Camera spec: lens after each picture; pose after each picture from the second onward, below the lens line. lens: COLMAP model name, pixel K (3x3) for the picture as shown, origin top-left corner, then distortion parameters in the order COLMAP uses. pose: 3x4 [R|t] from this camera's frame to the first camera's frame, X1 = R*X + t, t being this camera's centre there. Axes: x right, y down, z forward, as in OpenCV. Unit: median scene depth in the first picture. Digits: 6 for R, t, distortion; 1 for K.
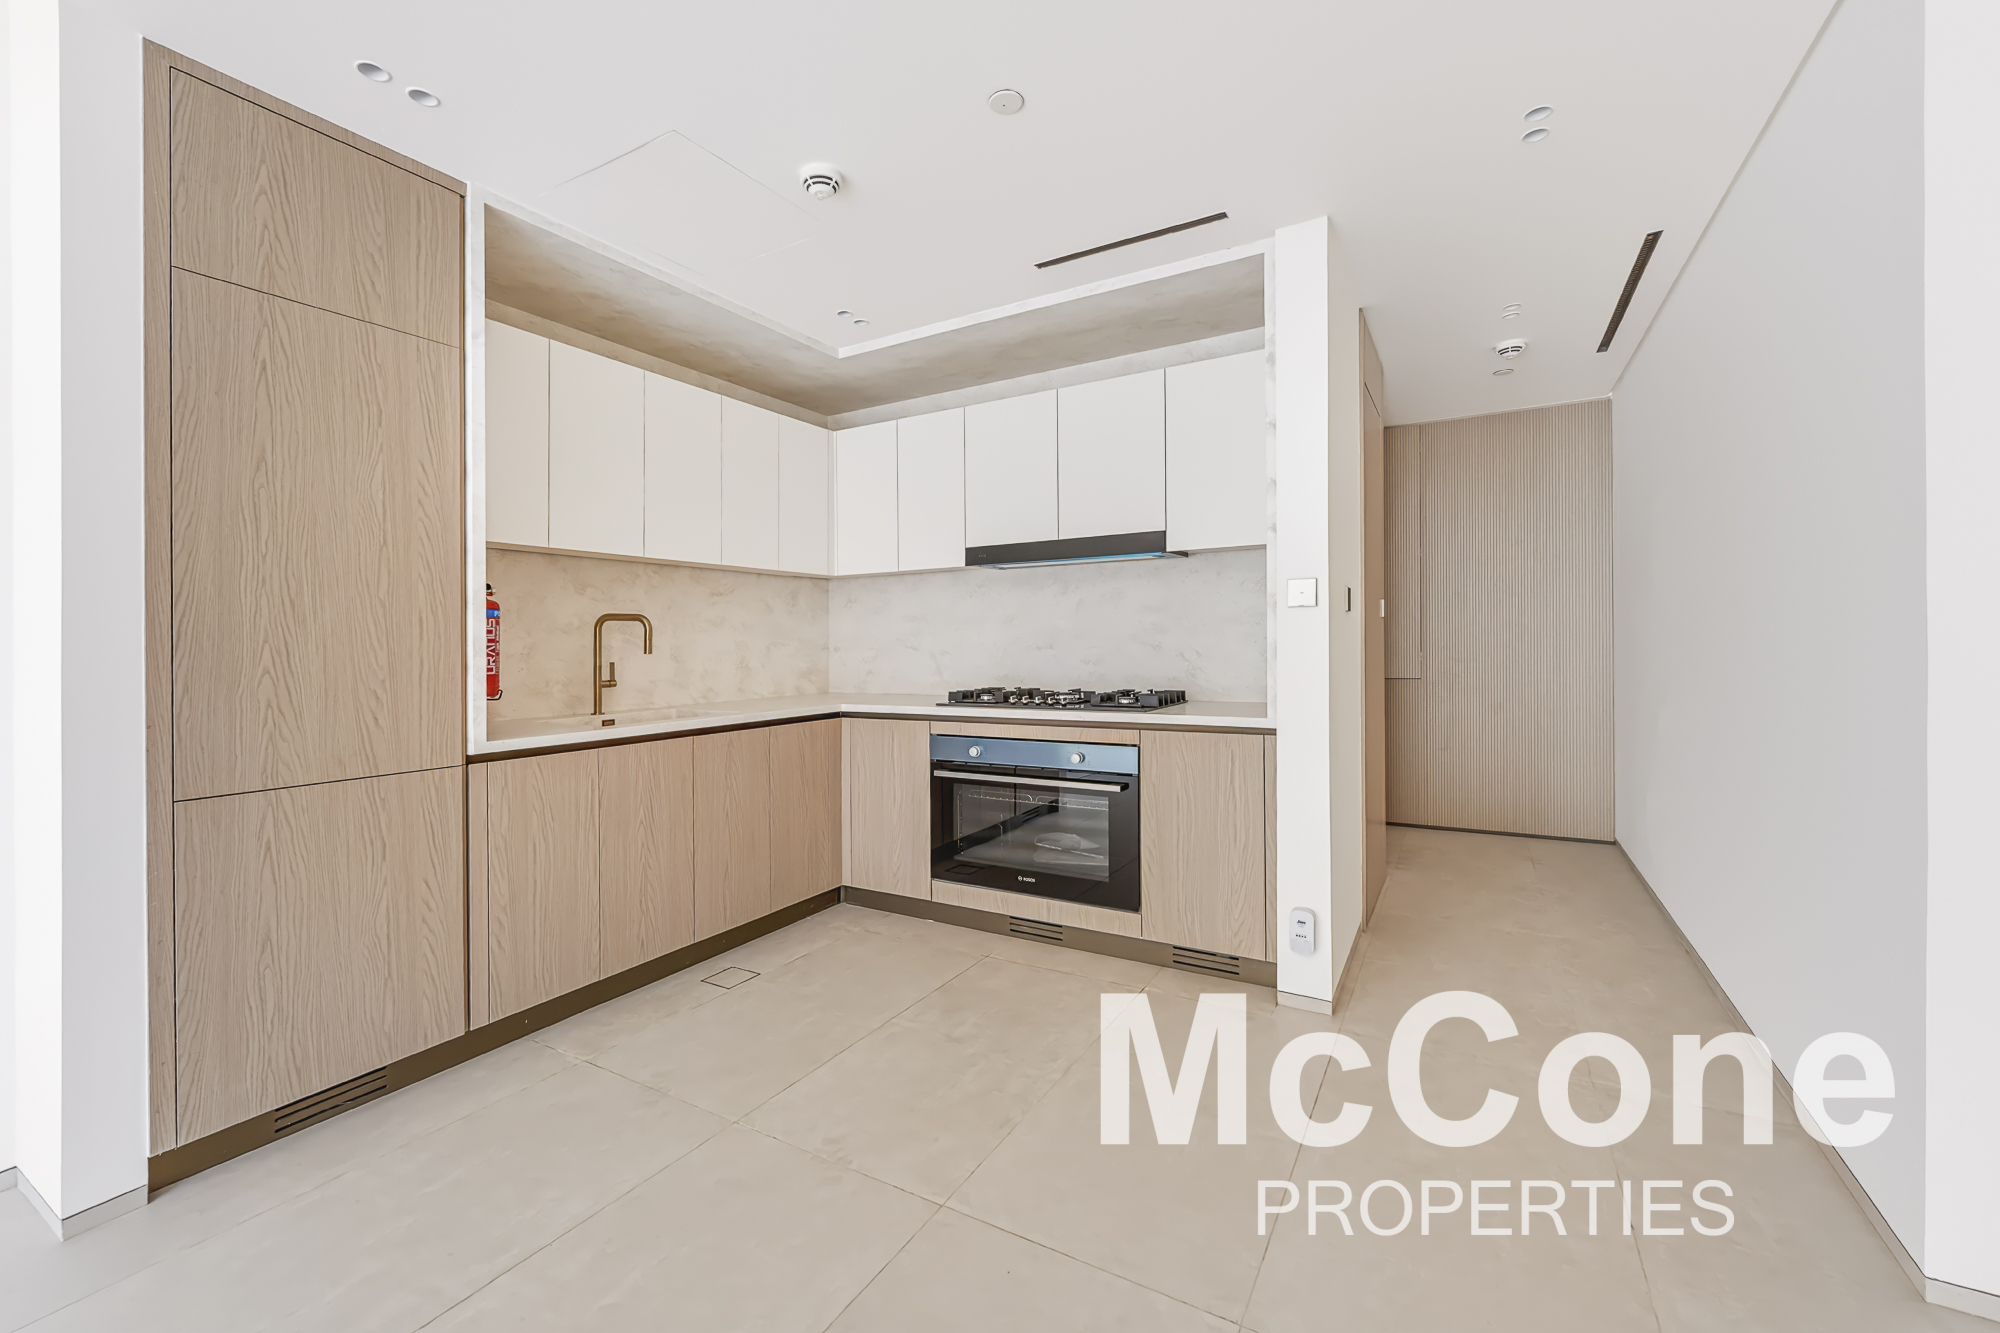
lens RADIAL K [[820.1, 0, 986.4], [0, 820.1, 644.3], [0, 0, 1]] dist [0.001338, -0.000148]
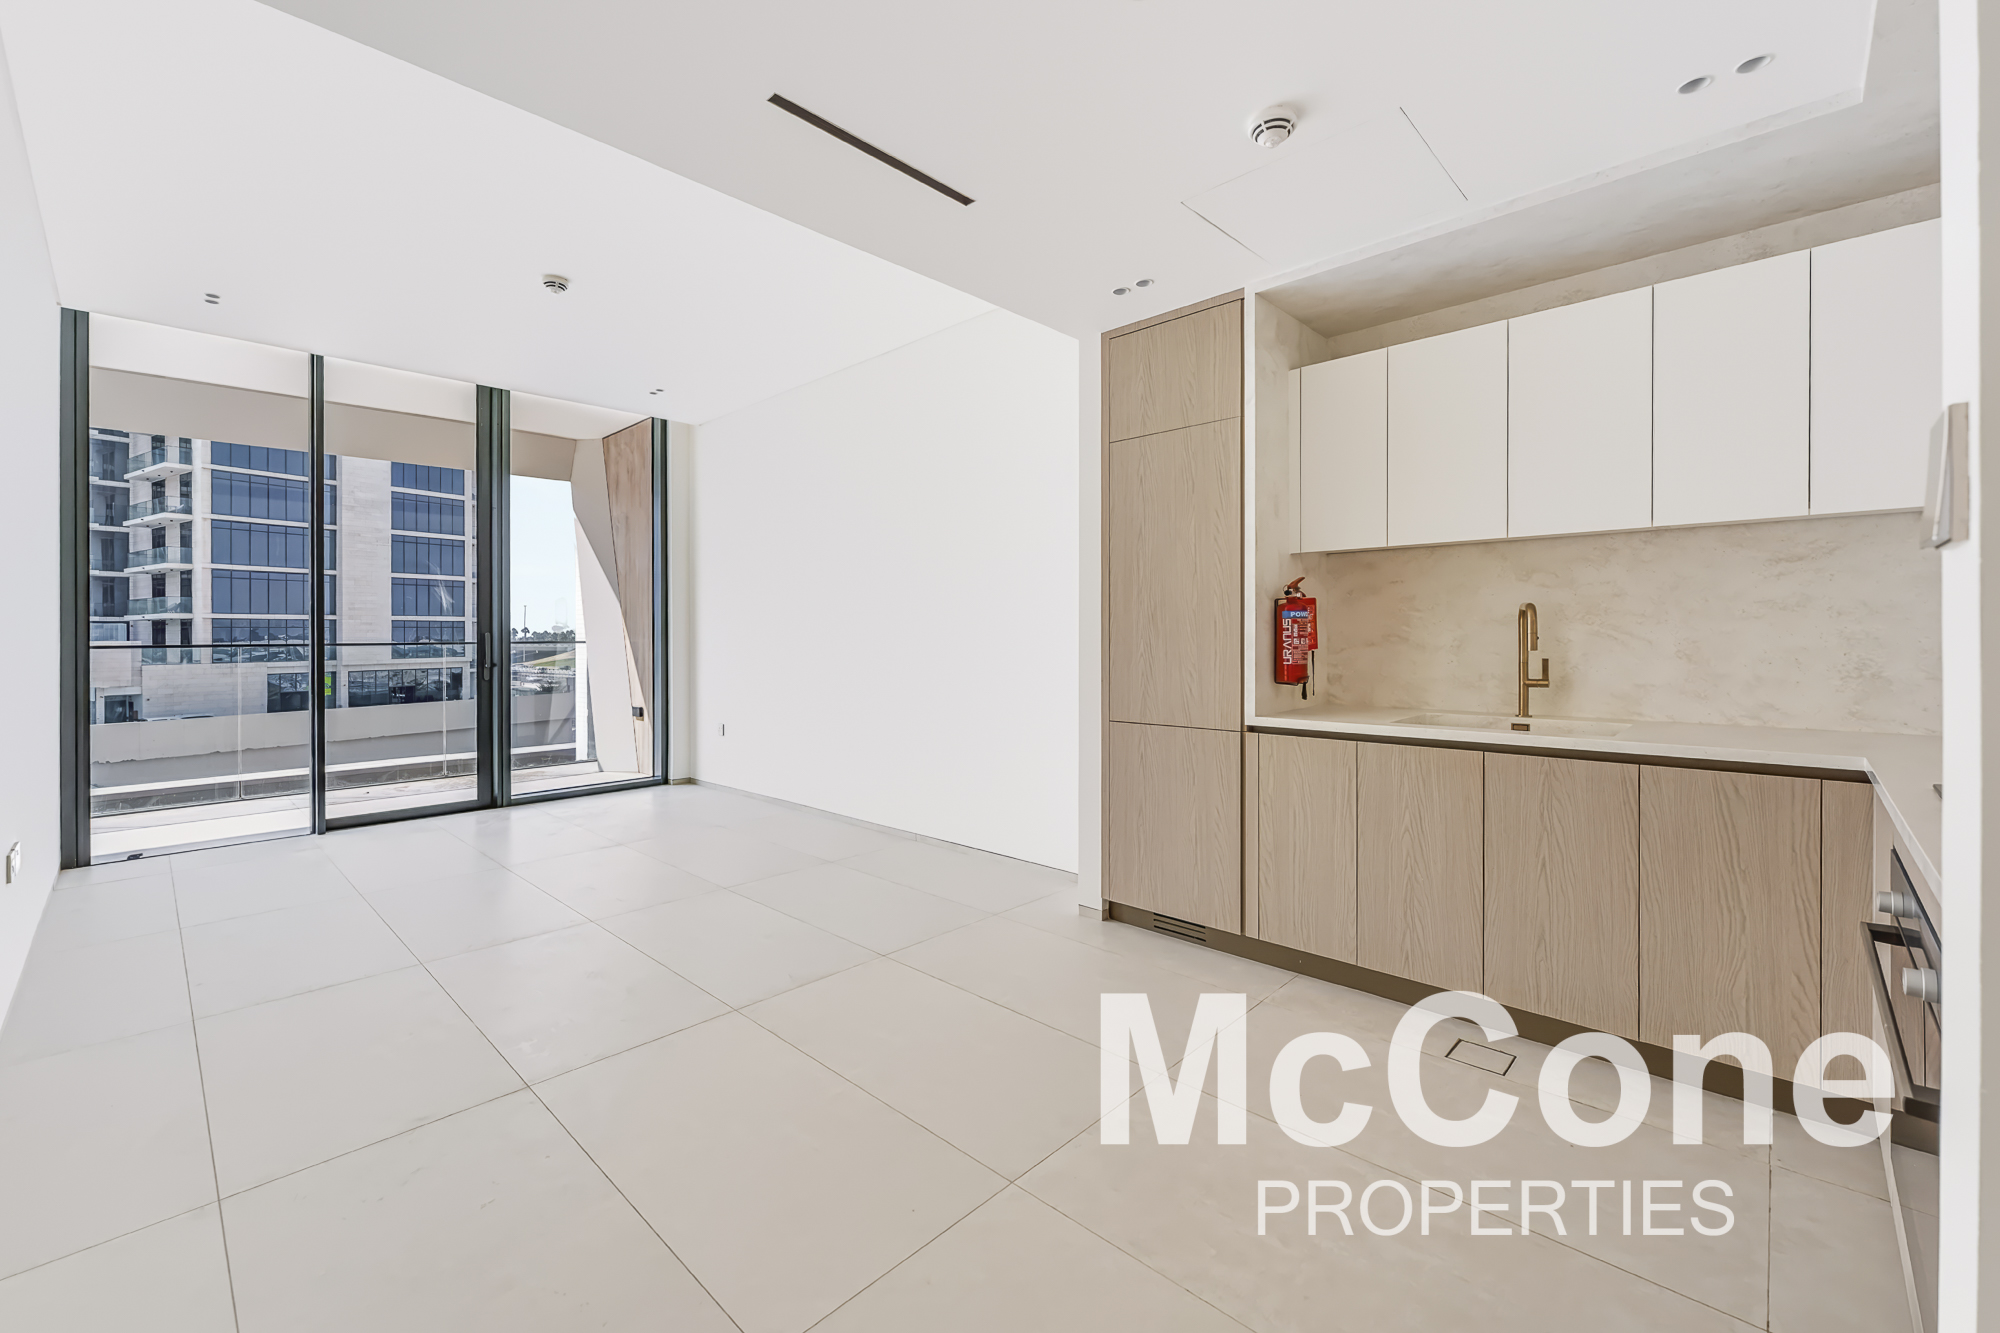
lens RADIAL K [[815.8, 0, 984.7], [0, 815.8, 619.0], [0, 0, 1]] dist [-0.000954, 0.000849]
pose [[-0.232803, -0.007887, -0.972492, 0.692318], [0.010714, 0.999886, -0.010674, -0.022619], [0.972465, -0.012904, -0.232692, 0.853747]]
